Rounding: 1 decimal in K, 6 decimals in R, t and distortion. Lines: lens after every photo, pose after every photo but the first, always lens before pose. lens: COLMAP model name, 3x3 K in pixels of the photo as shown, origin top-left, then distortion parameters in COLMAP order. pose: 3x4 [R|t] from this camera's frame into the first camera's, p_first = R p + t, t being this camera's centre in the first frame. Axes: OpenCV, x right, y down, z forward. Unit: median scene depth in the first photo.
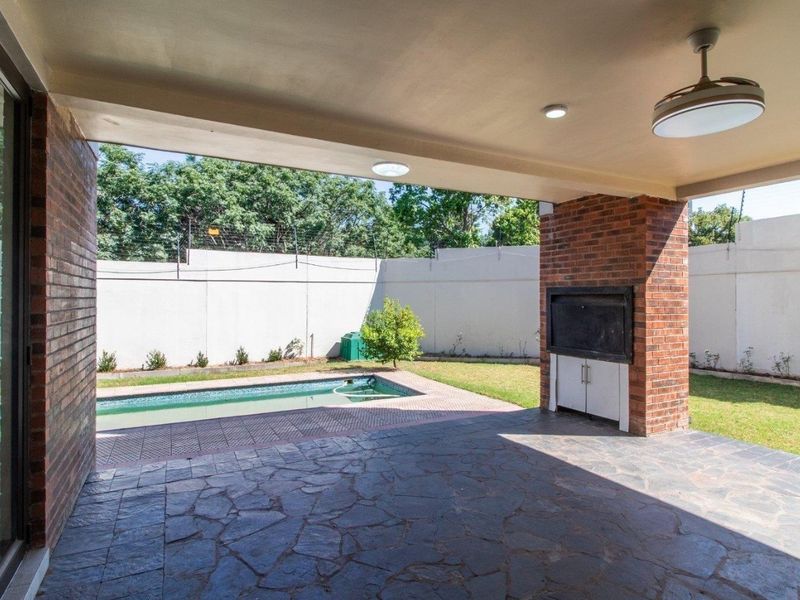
lens RADIAL K [[449.8, 0, 402.4], [0, 449.8, 300.3], [0, 0, 1]] dist [-0.003095, -0.000029]
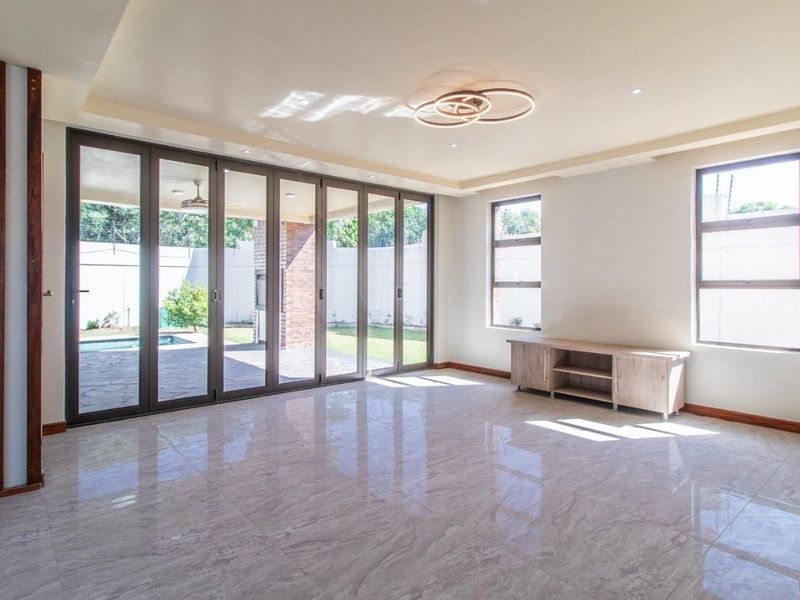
lens RADIAL K [[449.8, 0, 399.2], [0, 449.8, 294.3], [0, 0, 1]] dist [-0.003095, -0.000029]
pose [[0.968062, -0.002182, 0.250702, 0.249147], [-0.001765, 0.999878, 0.015520, 0.020043], [-0.250705, -0.015467, 0.967940, -0.449869]]
